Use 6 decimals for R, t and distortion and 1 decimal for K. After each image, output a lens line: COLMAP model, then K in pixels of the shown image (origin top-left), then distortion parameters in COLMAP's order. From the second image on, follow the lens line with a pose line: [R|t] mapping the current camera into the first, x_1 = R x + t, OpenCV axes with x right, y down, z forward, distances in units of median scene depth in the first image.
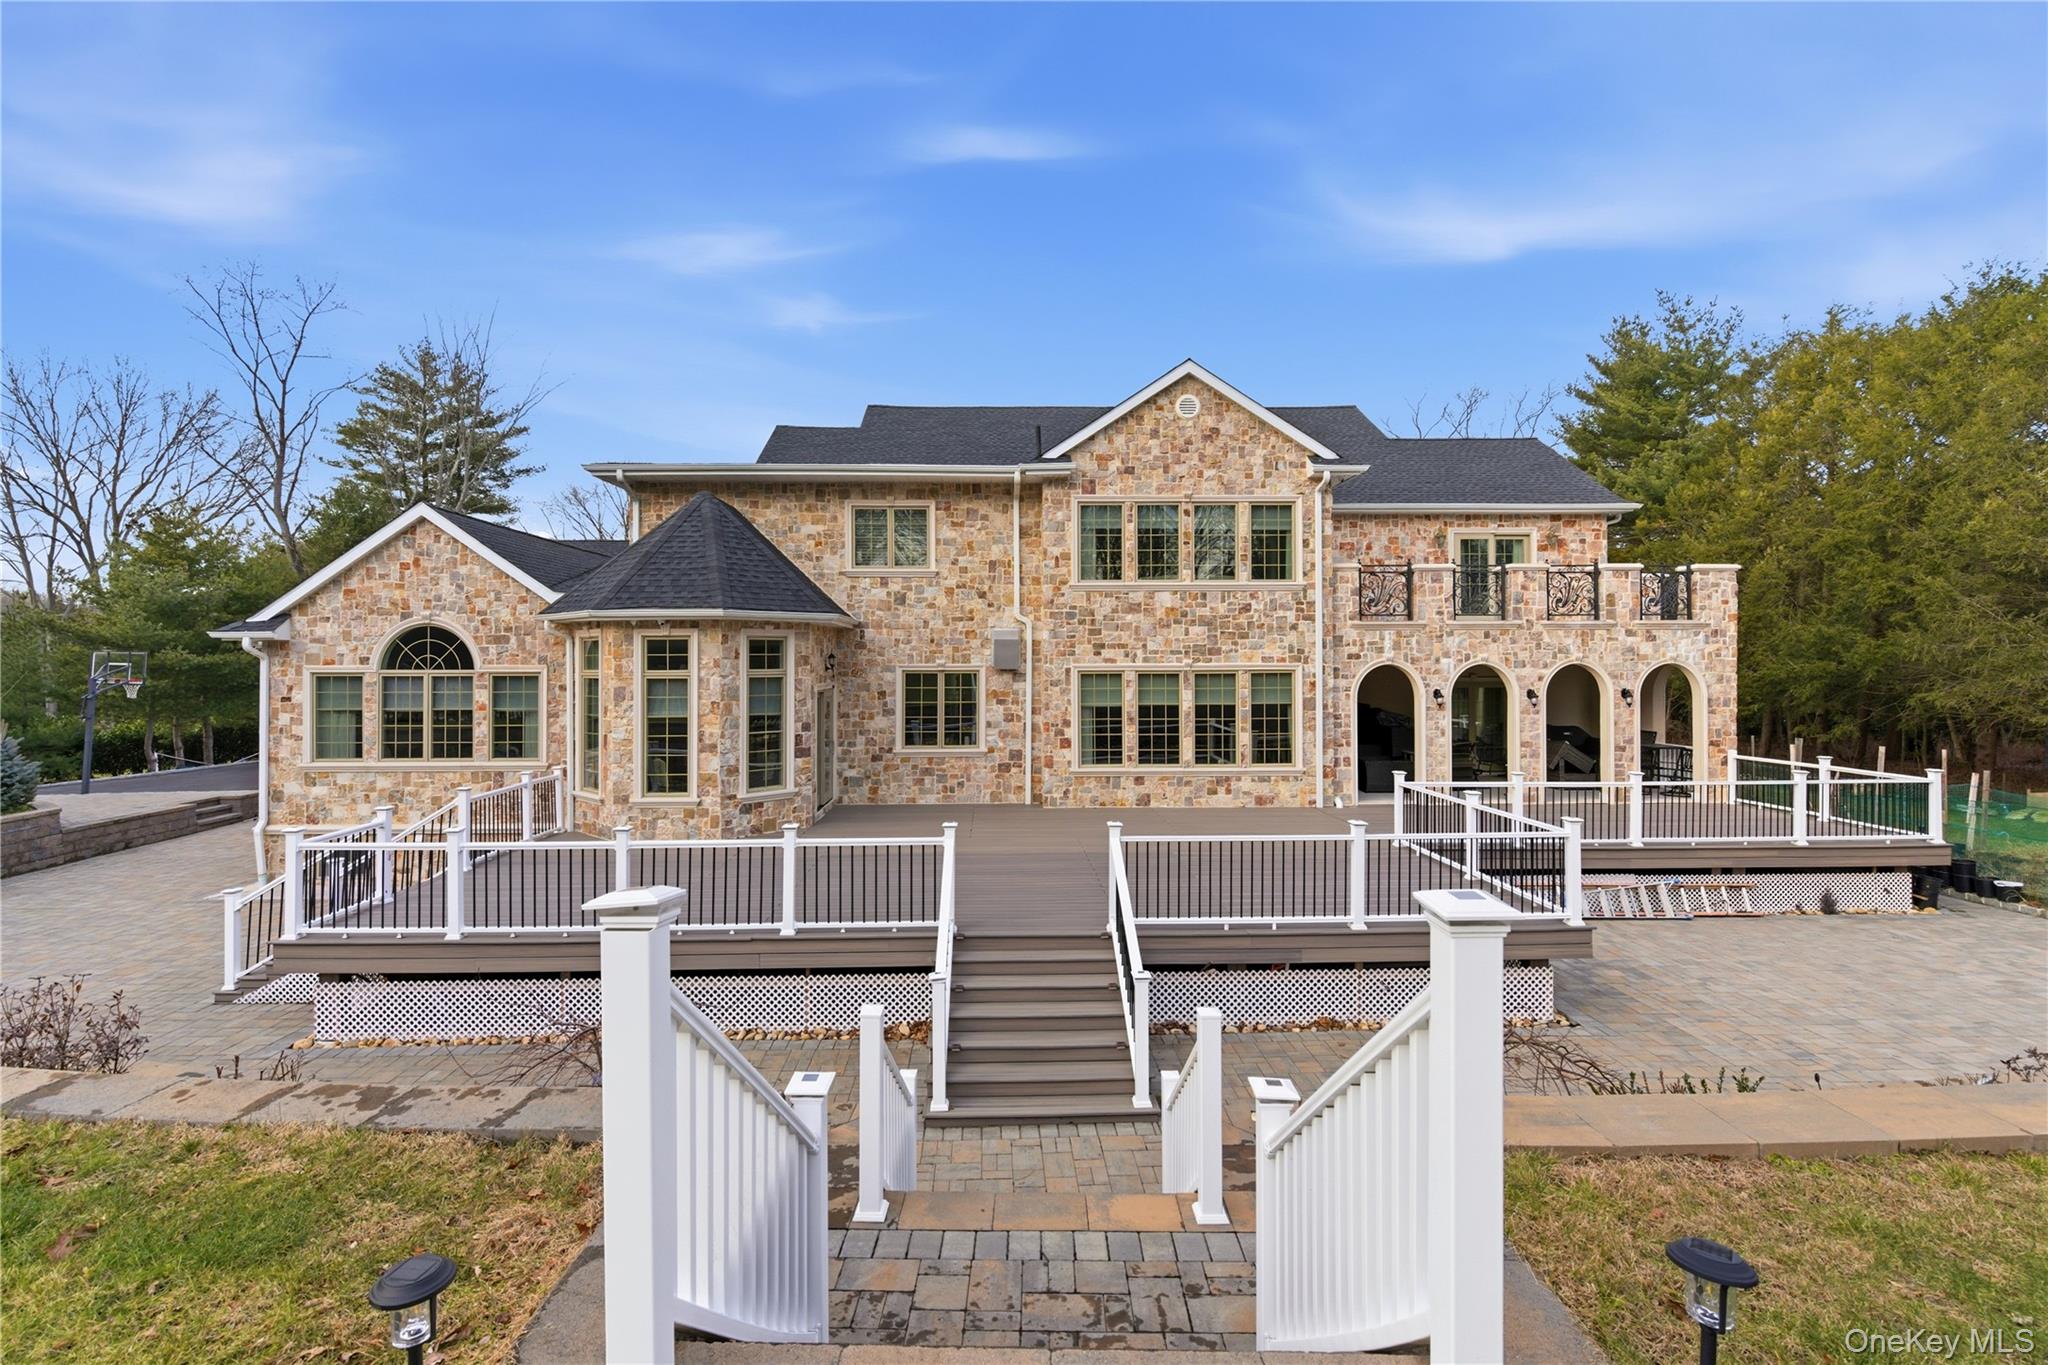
lens RADIAL K [[922.6, 0, 1015.4], [0, 922.6, 655.6], [0, 0, 1]] dist [-0.005650, 0.000773]
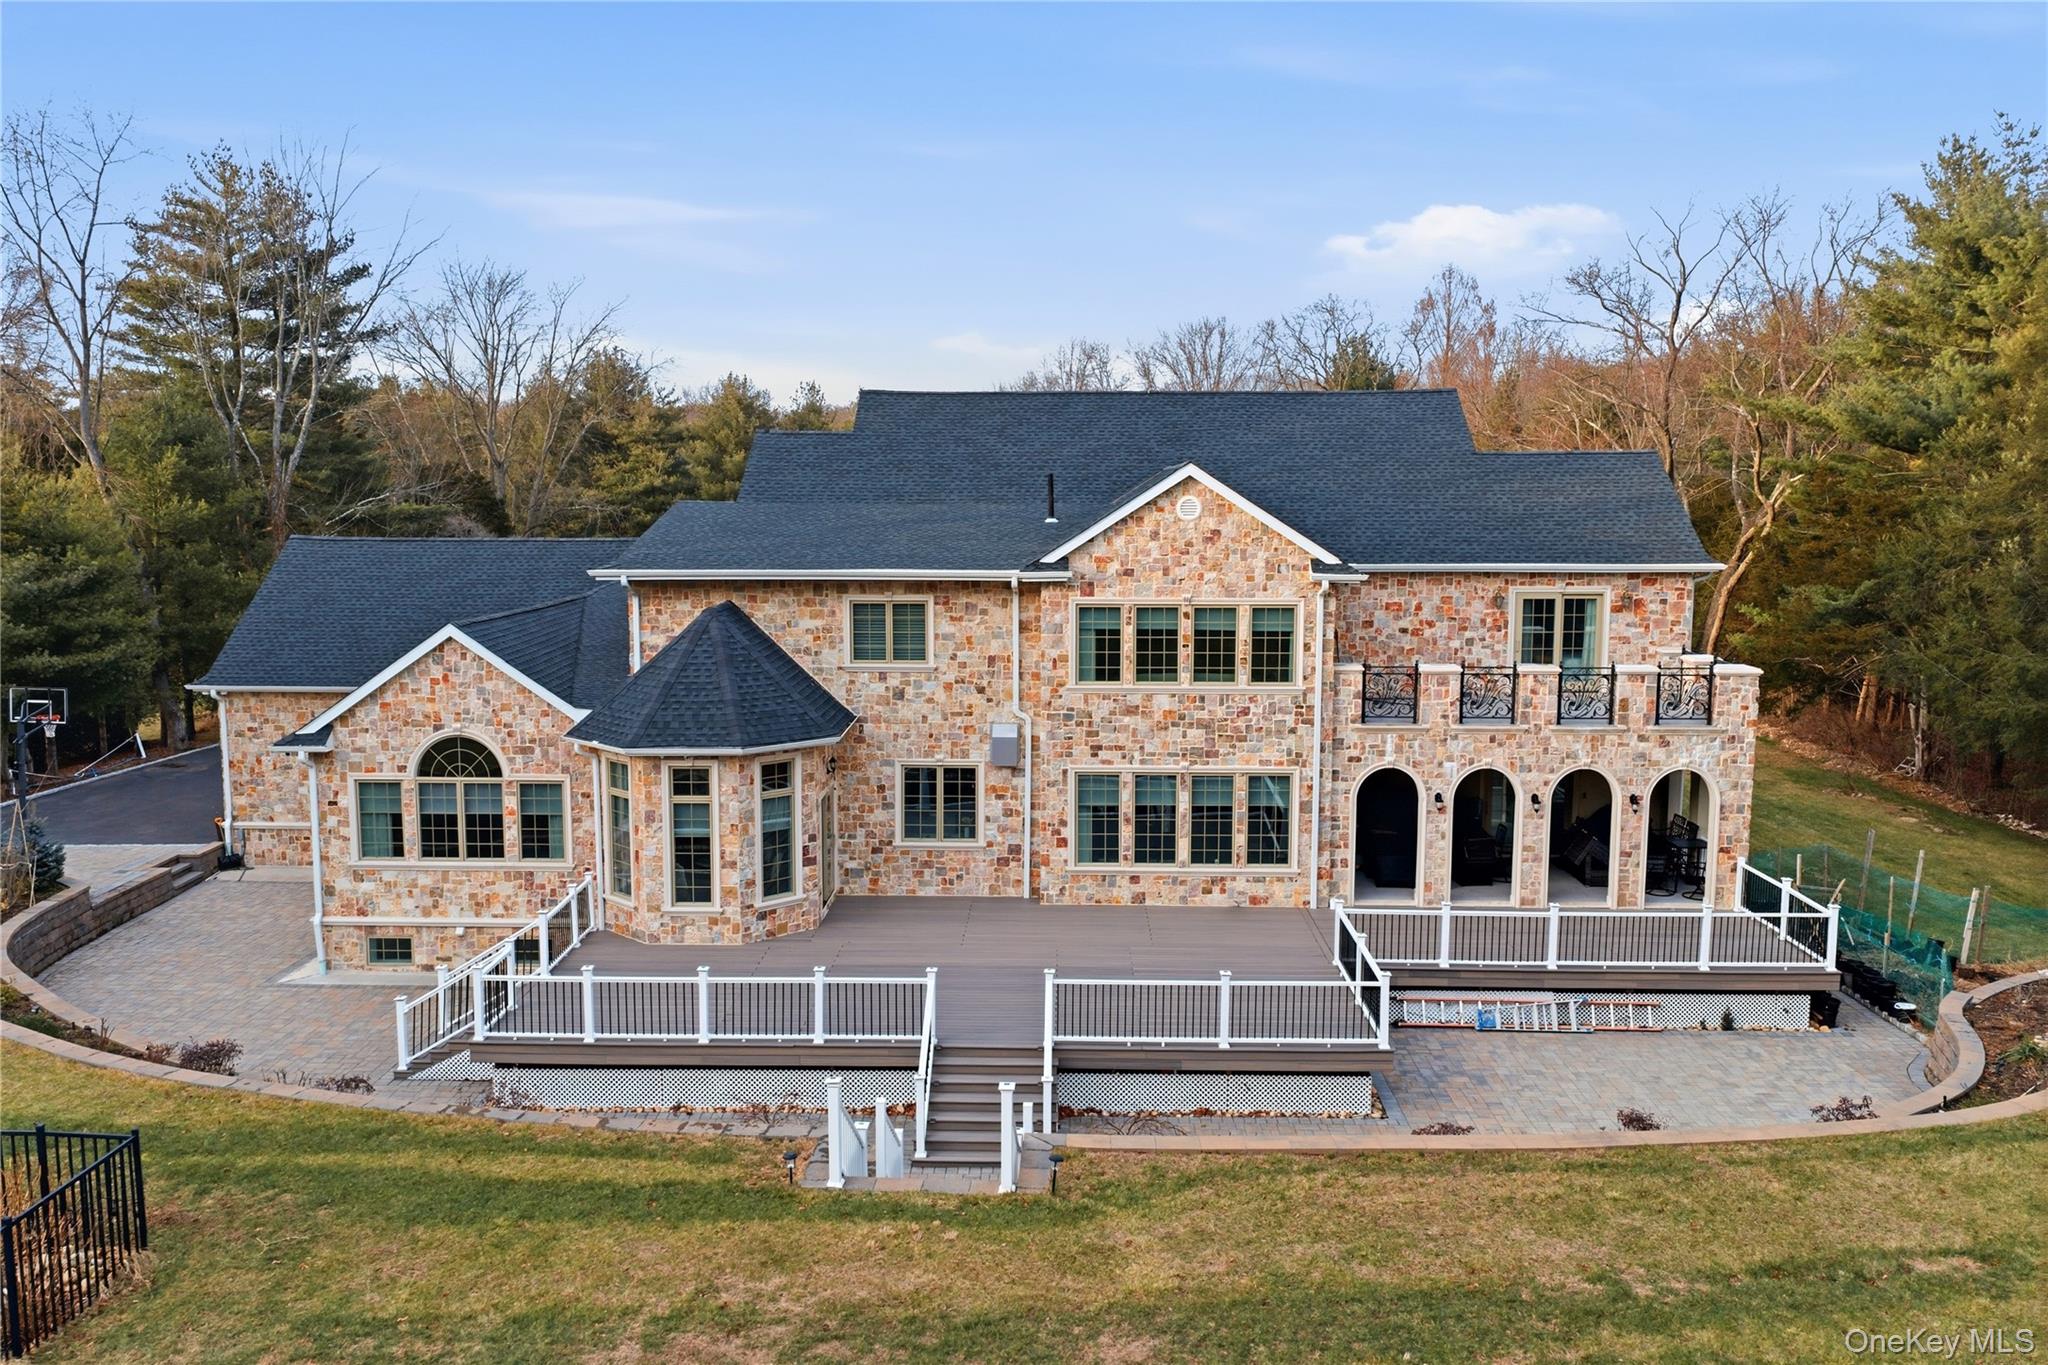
lens RADIAL K [[1655.9, 0, 1031.5], [0, 1655.9, 686.2], [0, 0, 1]] dist [0.006354, -0.024627]
pose [[0.998666, 0.010834, -0.050482, 0.121730], [-0.004065, 0.991202, 0.132298, -0.346543], [0.051471, -0.131916, 0.989924, -0.857542]]
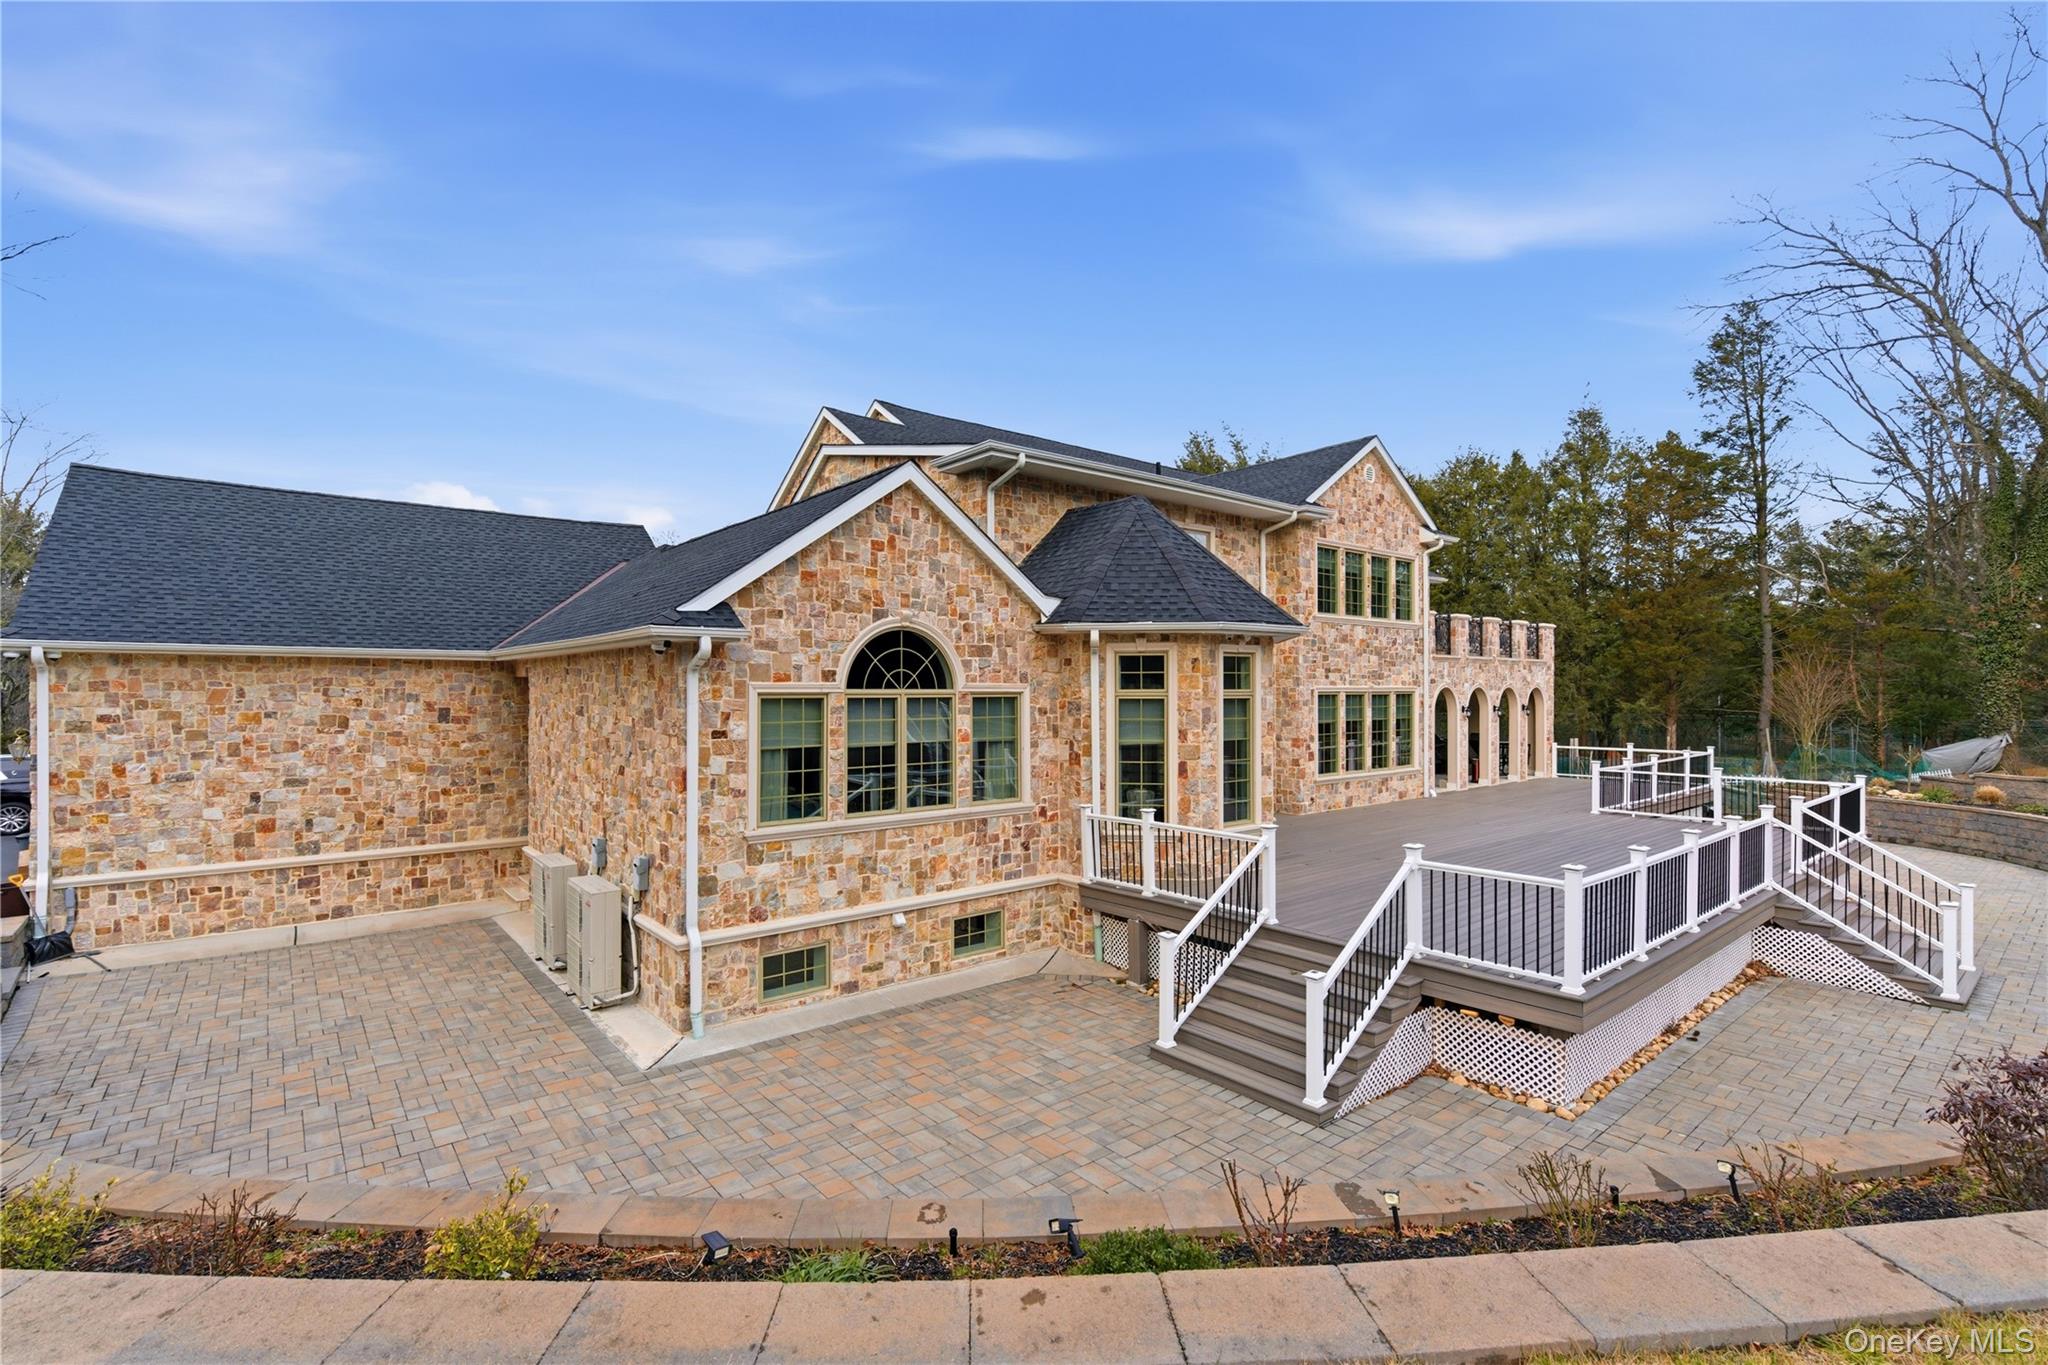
lens RADIAL K [[922.6, 0, 1008.0], [0, 922.6, 682.0], [0, 0, 1]] dist [-0.005650, 0.000773]
pose [[0.794557, 0.007660, 0.607142, -1.017716], [-0.007705, 0.999967, -0.002533, 0.010833], [-0.607141, -0.002666, 0.794590, 0.360040]]
